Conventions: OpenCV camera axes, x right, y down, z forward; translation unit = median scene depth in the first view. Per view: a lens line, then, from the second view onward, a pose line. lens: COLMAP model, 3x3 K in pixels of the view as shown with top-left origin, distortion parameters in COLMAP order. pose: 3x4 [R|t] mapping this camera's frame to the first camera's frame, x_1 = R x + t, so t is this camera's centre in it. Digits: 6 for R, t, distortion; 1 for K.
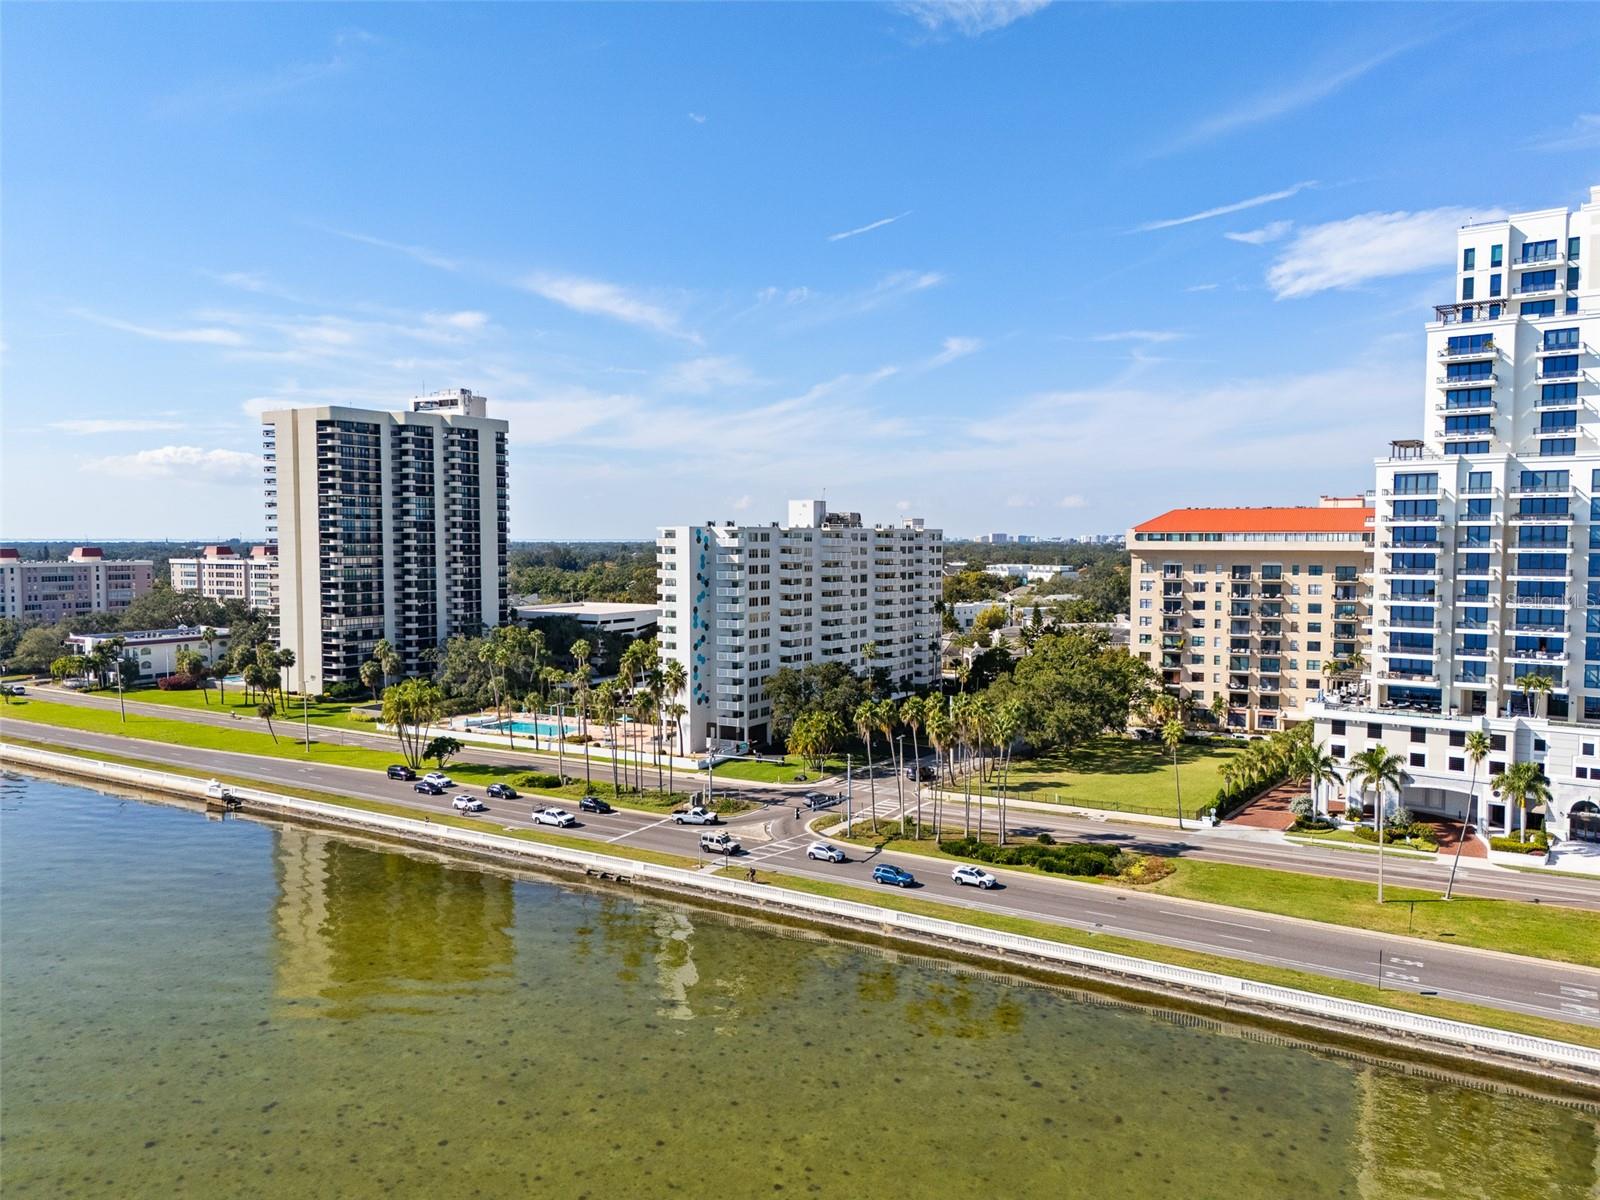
lens RADIAL K [[1172.4, 0, 810.8], [0, 1172.4, 557.4], [0, 0, 1]] dist [0.081511, -0.077706]
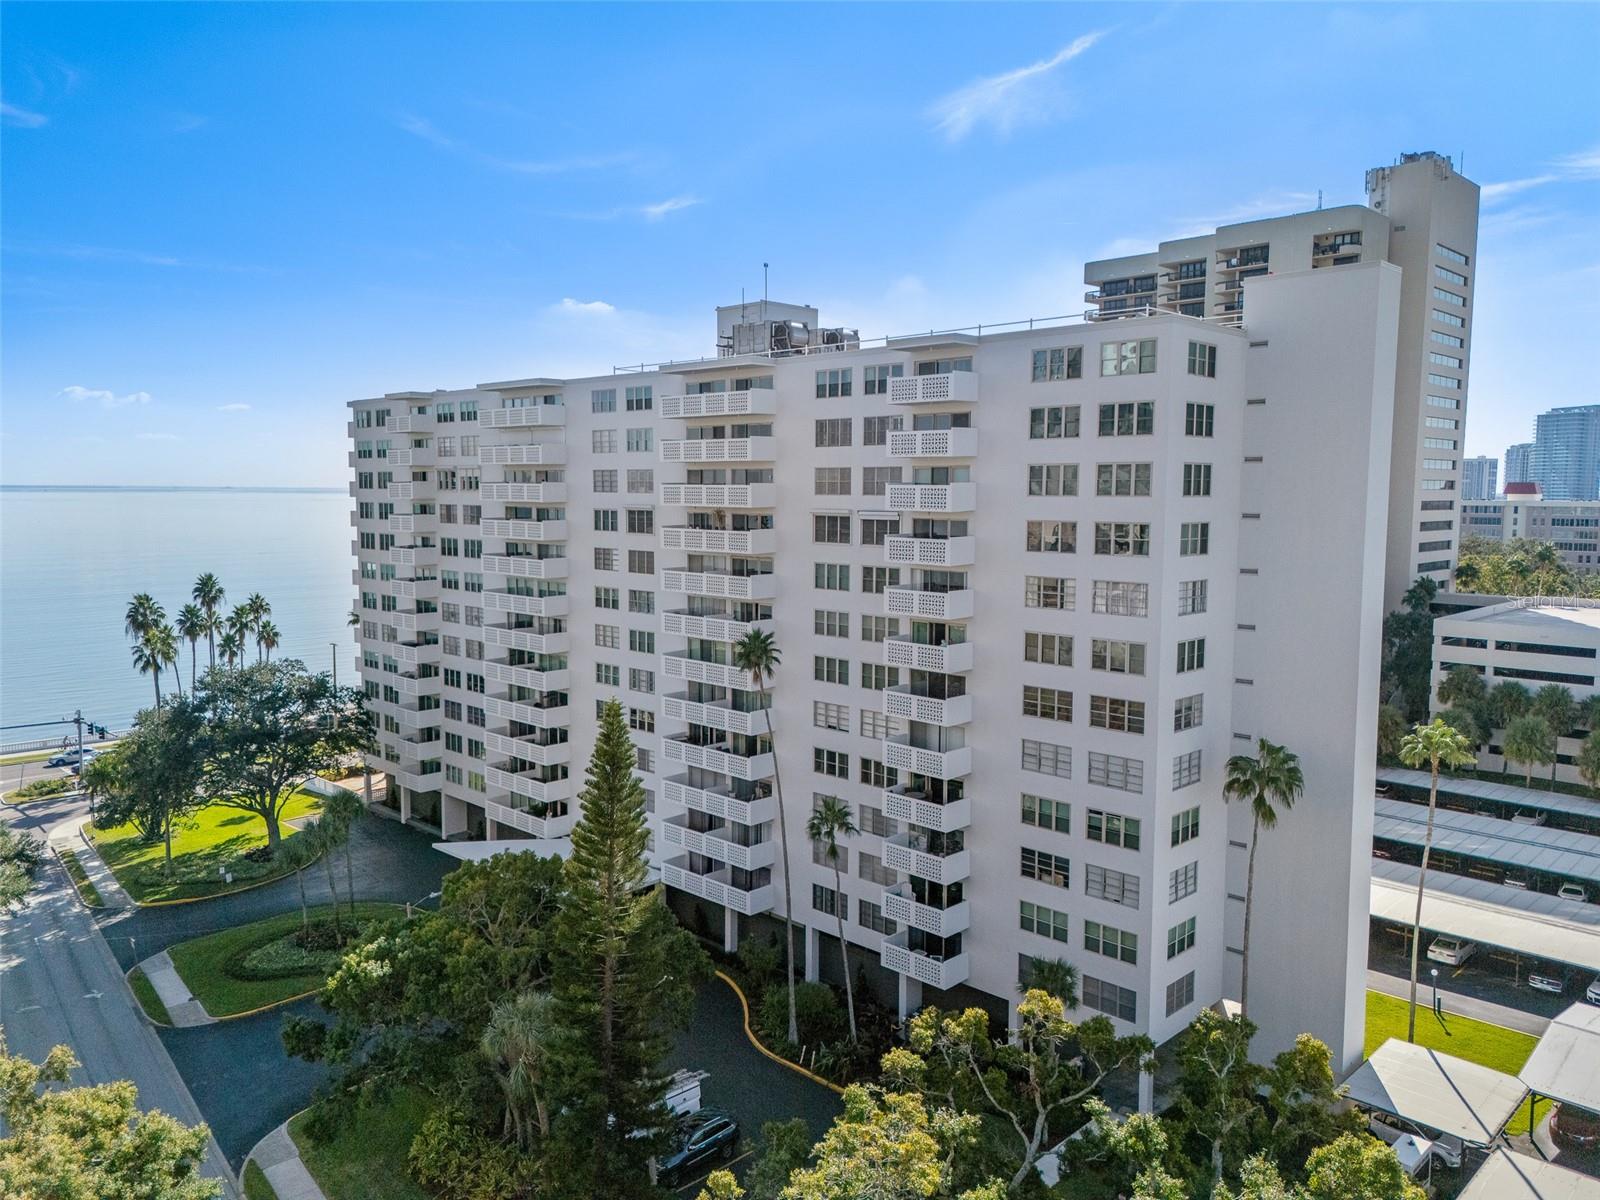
lens RADIAL K [[1172.4, 0, 807.2], [0, 1172.4, 602.2], [0, 0, 1]] dist [0.081511, -0.077706]
pose [[-0.244018, 0.090227, -0.965564, 0.321405], [-0.021727, 0.994904, 0.098459, 0.005476], [0.969527, 0.045005, -0.240814, 0.990781]]
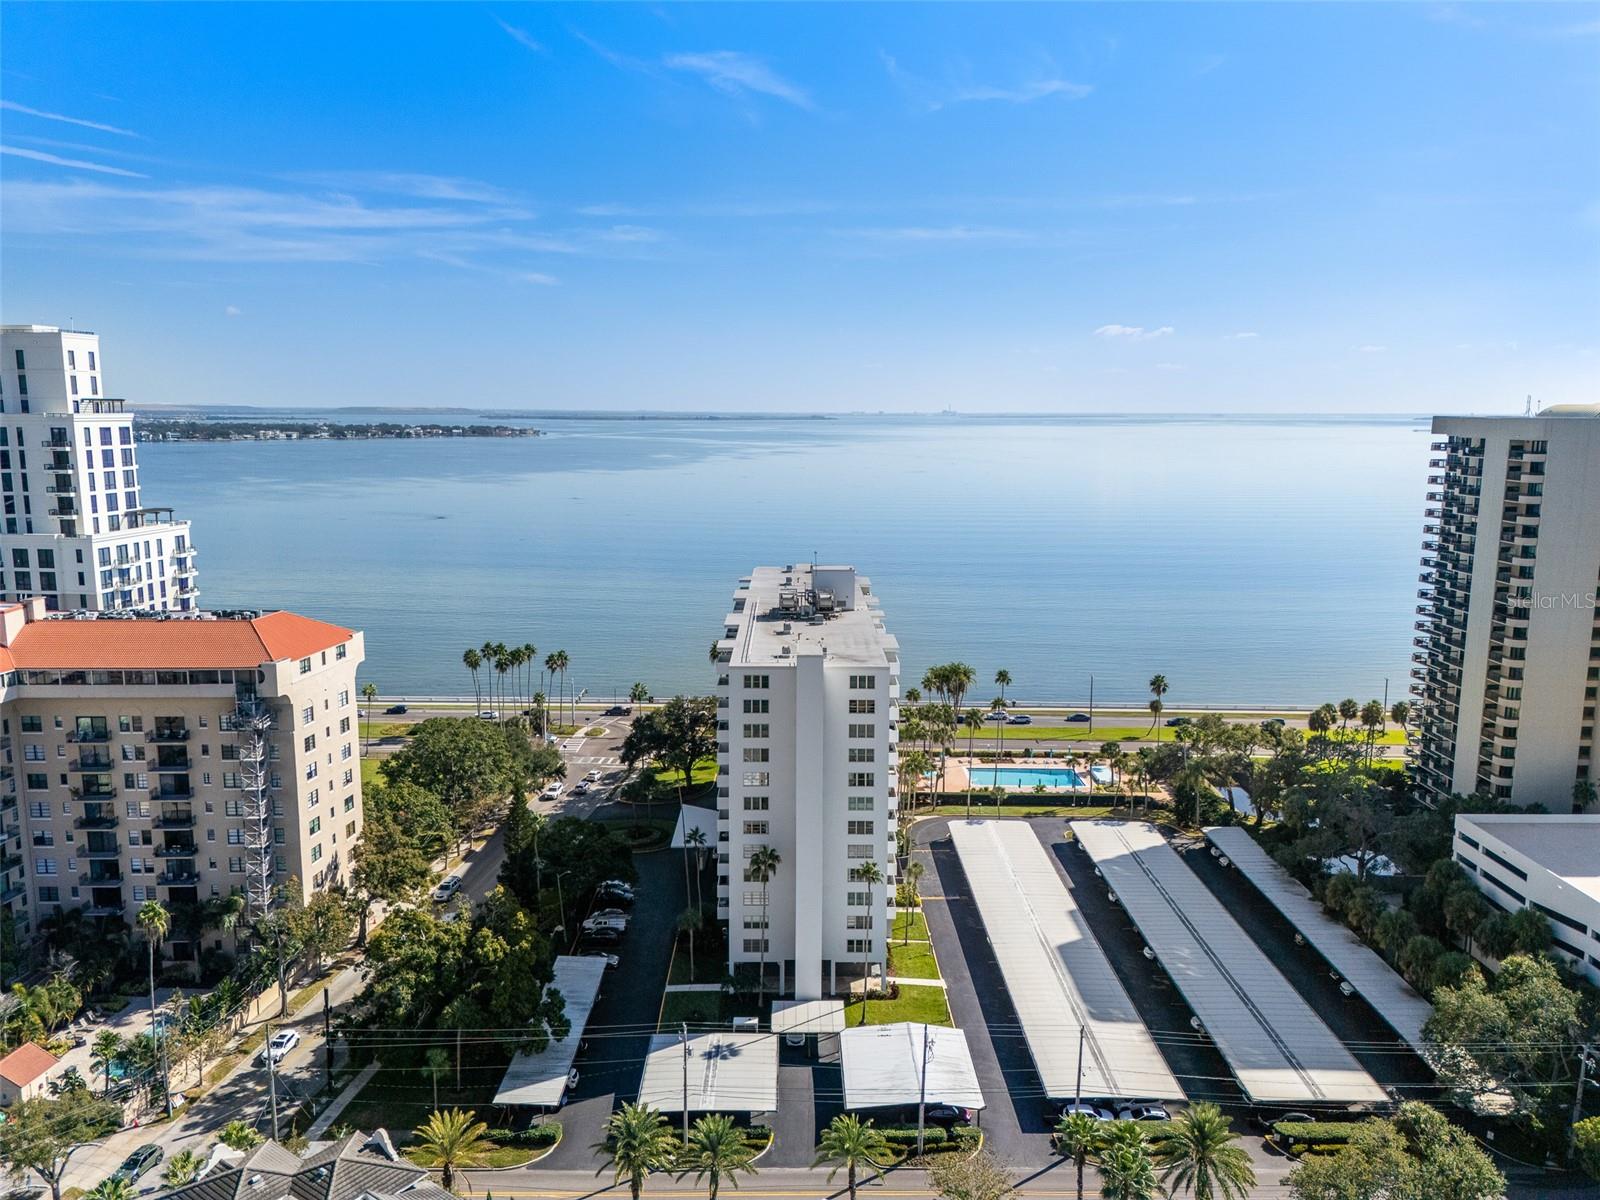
lens RADIAL K [[1172.4, 0, 808.3], [0, 1172.4, 595.0], [0, 0, 1]] dist [0.081511, -0.077706]
pose [[-0.858514, 0.073153, -0.507546, 0.328480], [-0.015579, 0.985595, 0.168405, -0.134501], [0.512554, 0.152485, -0.845007, 1.416460]]
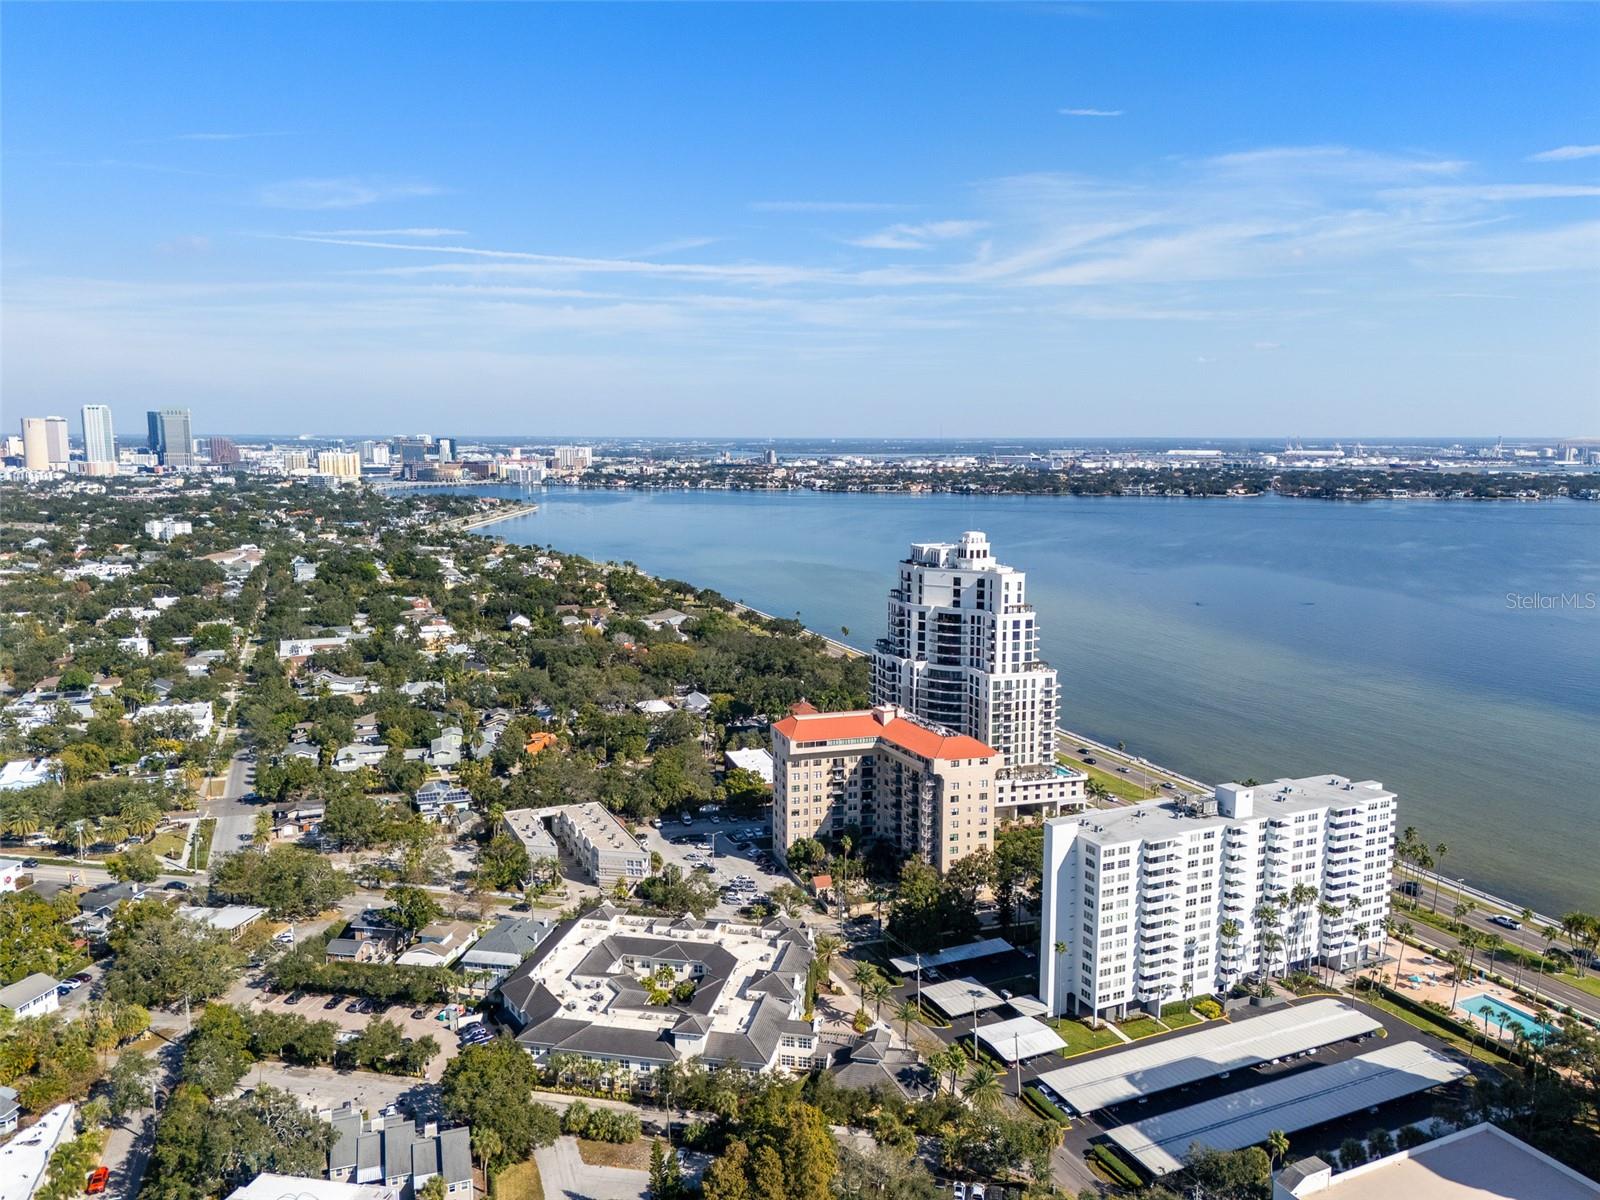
lens RADIAL K [[1172.4, 0, 805.3], [0, 1172.4, 600.2], [0, 0, 1]] dist [0.081511, -0.077706]
pose [[-0.823567, -0.084763, 0.560849, -0.237318], [0.004348, 0.987799, 0.155674, -0.342046], [-0.567202, 0.130646, -0.813150, 1.843636]]
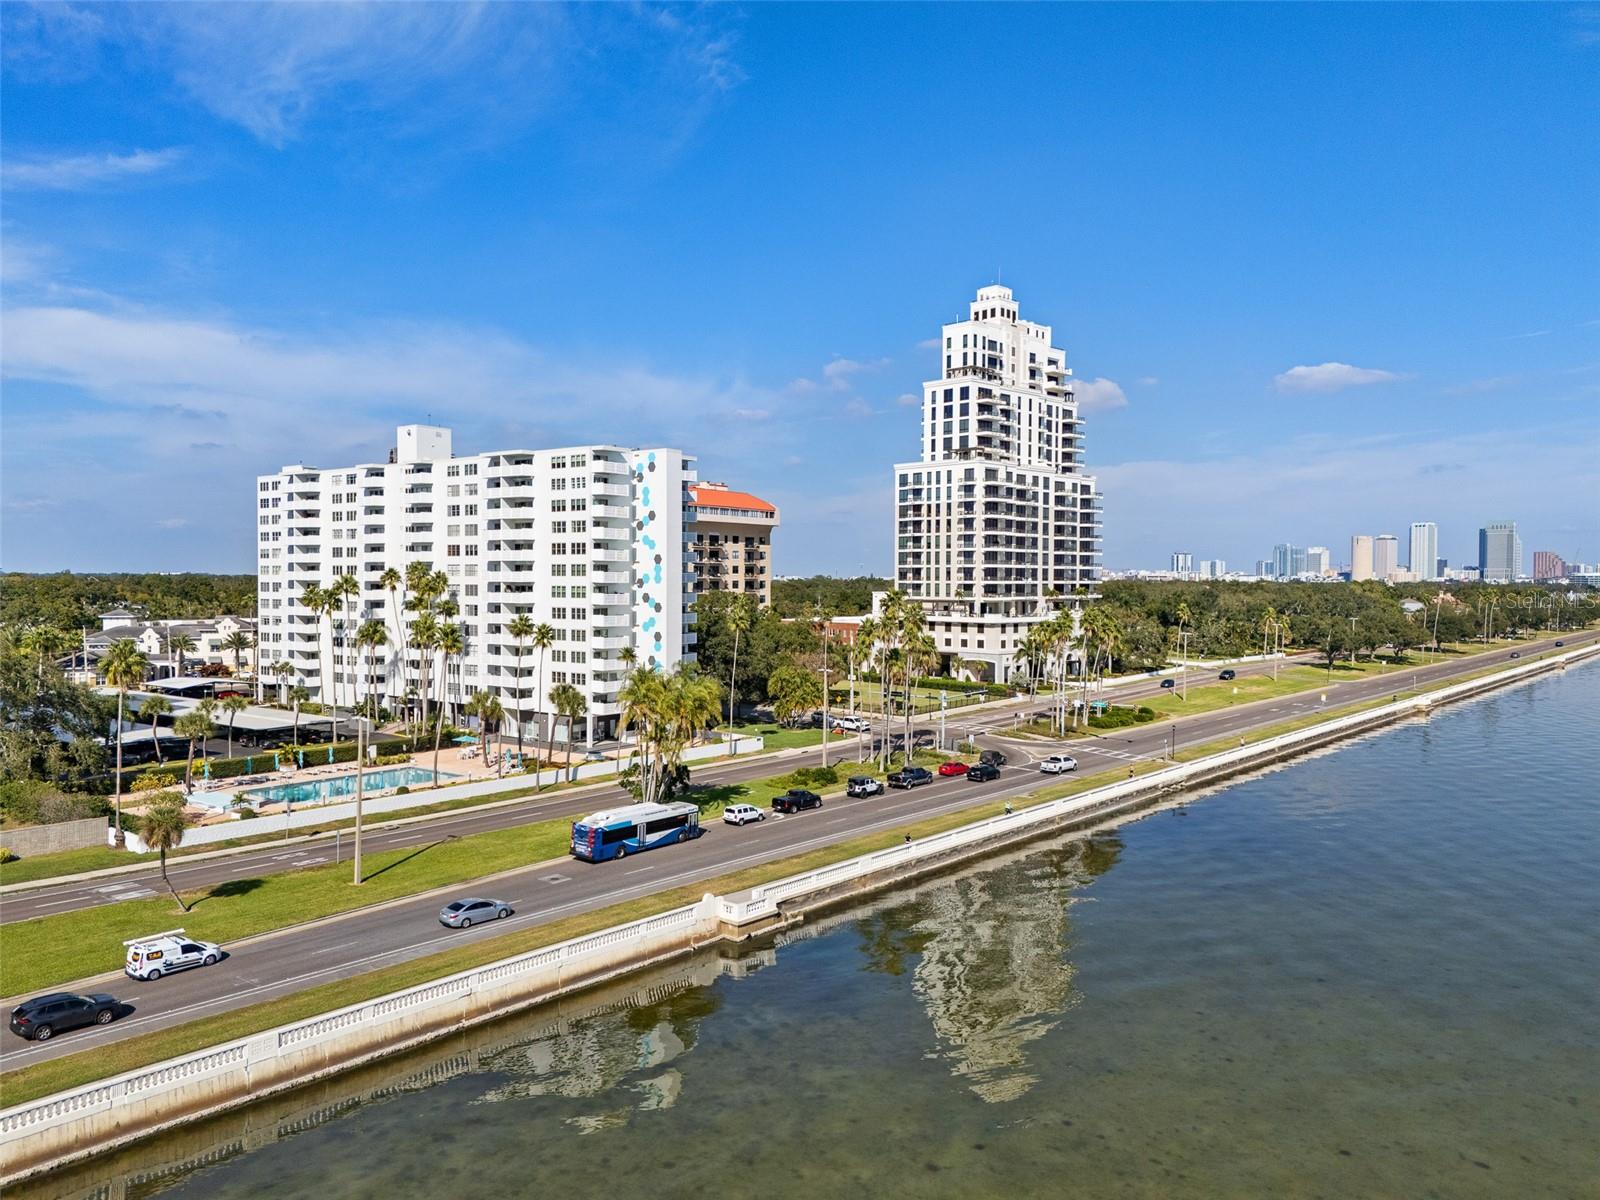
lens RADIAL K [[1172.4, 0, 801.1], [0, 1172.4, 607.4], [0, 0, 1]] dist [0.081511, -0.077706]
pose [[0.139031, -0.025671, 0.989955, -0.629552], [0.012465, 0.999630, 0.024171, 0.042566], [-0.990210, 0.008979, 0.139300, 0.594960]]
